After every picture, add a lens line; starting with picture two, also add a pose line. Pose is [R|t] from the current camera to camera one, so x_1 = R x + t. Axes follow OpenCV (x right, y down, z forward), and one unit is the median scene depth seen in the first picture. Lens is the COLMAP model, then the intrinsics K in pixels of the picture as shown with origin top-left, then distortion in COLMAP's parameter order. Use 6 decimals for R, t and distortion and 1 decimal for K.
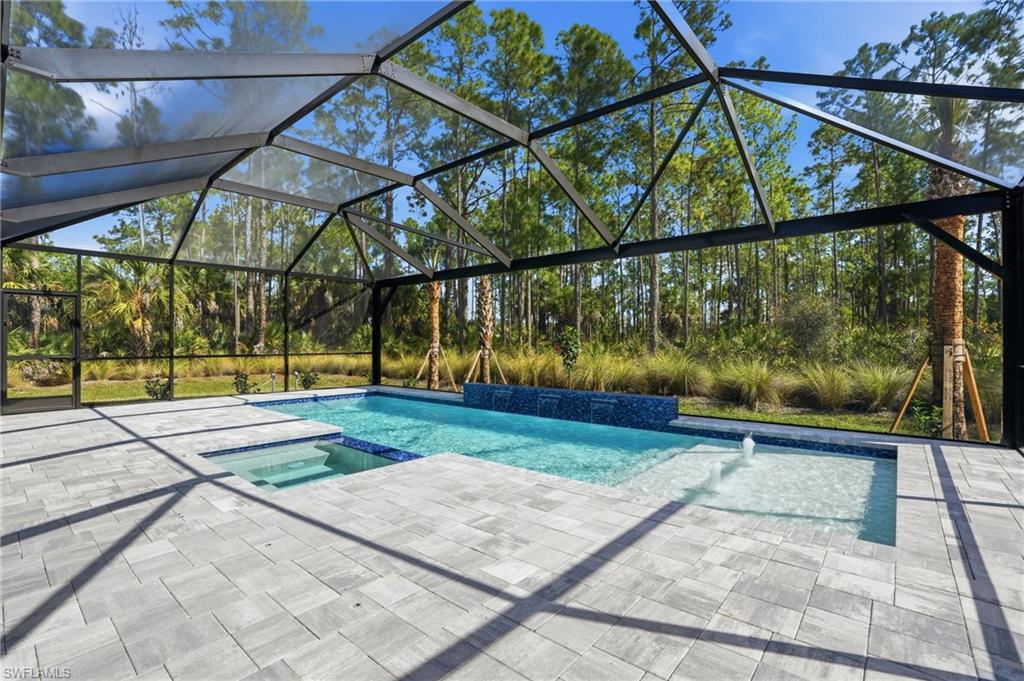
lens RADIAL K [[472.9, 0, 512.0], [0, 472.9, 340.5], [0, 0, 1]] dist [-0.070191, 0.028146]
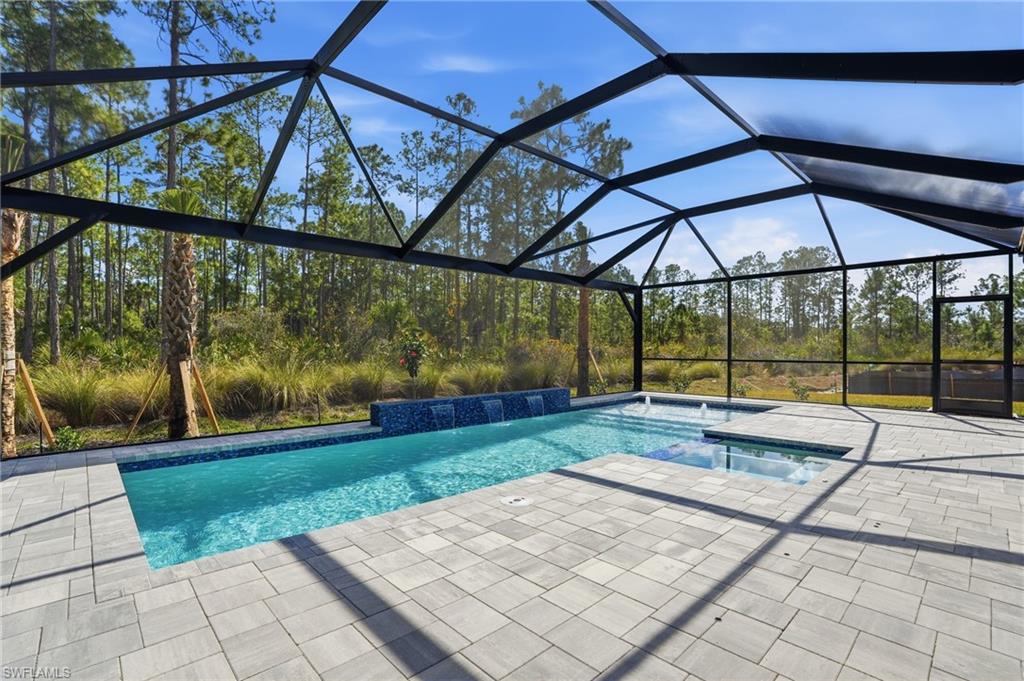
lens RADIAL K [[472.9, 0, 512.0], [0, 472.9, 340.5], [0, 0, 1]] dist [-0.070191, 0.028146]
pose [[0.112527, 0.017462, 0.993495, -2.371287], [-0.000897, 0.999847, -0.017472, 0.030115], [-0.993648, 0.001075, 0.112525, 2.068302]]
